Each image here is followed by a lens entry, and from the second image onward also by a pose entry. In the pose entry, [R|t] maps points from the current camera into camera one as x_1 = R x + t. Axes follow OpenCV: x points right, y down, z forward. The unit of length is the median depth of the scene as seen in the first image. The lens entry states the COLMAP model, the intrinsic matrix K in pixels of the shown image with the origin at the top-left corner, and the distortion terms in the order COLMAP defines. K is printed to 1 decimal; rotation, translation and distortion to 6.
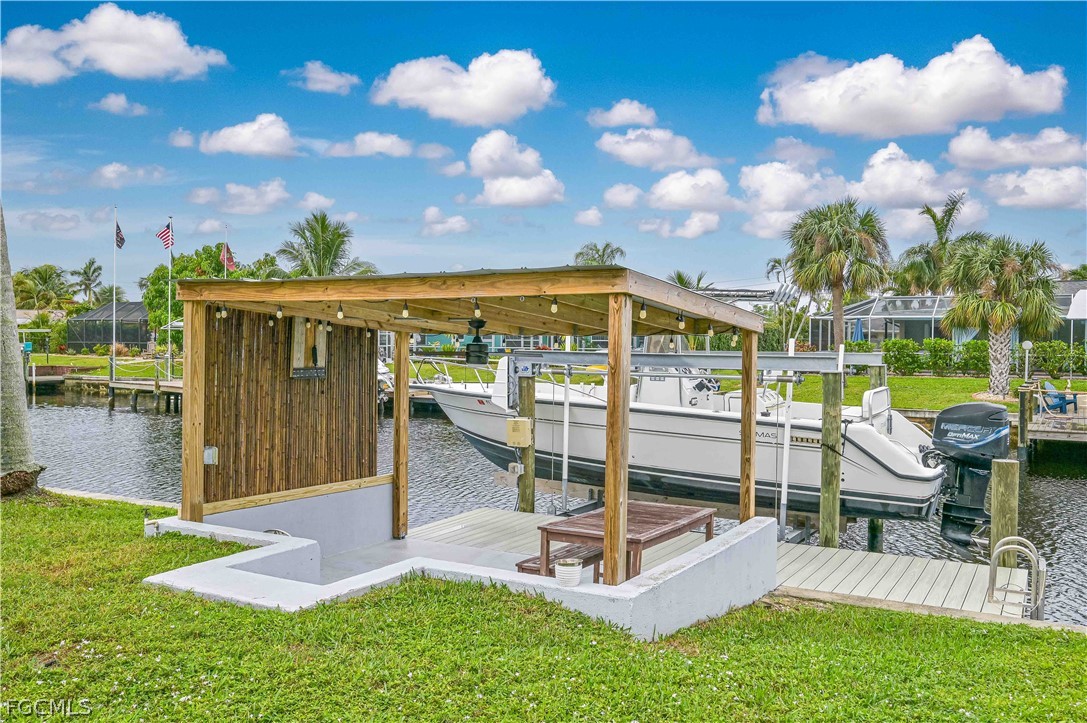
lens RADIAL K [[926.9, 0, 543.5], [0, 926.9, 361.5], [0, 0, 1]] dist [-0.004660, 0.000798]
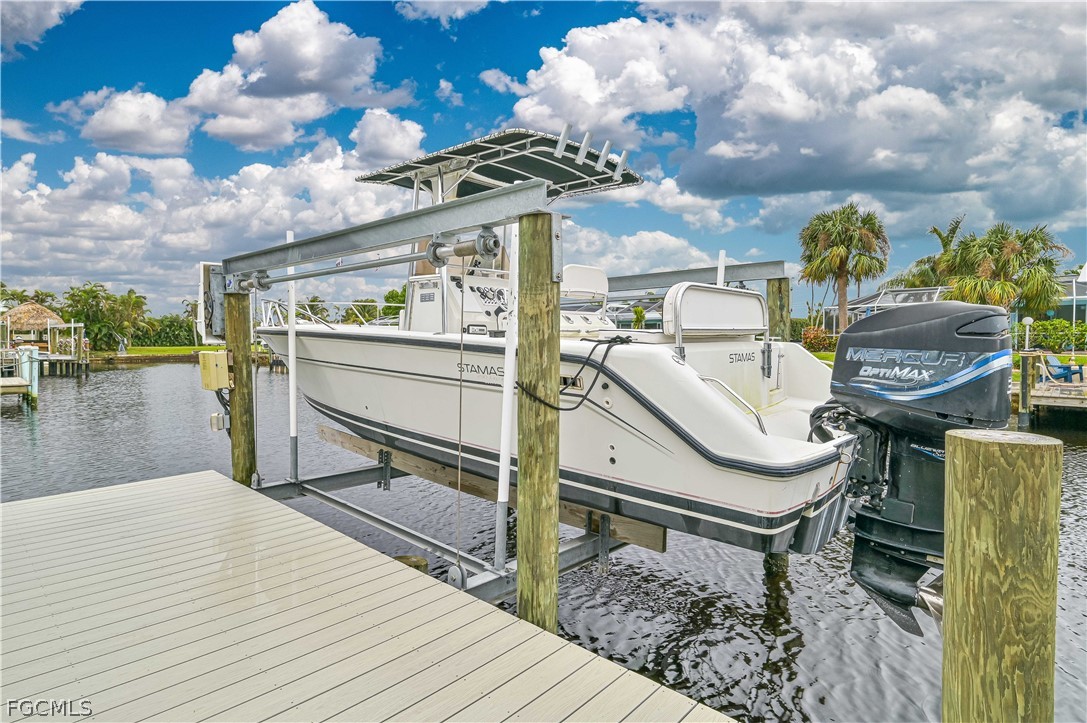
lens RADIAL K [[554.6, 0, 541.4], [0, 554.6, 357.0], [0, 0, 1]] dist [0.000696, 0.000156]
pose [[0.972963, -0.002191, -0.230952, 0.117319], [0.002451, 0.999997, 0.000840, 0.024159], [0.230950, -0.001383, 0.972965, 0.234407]]
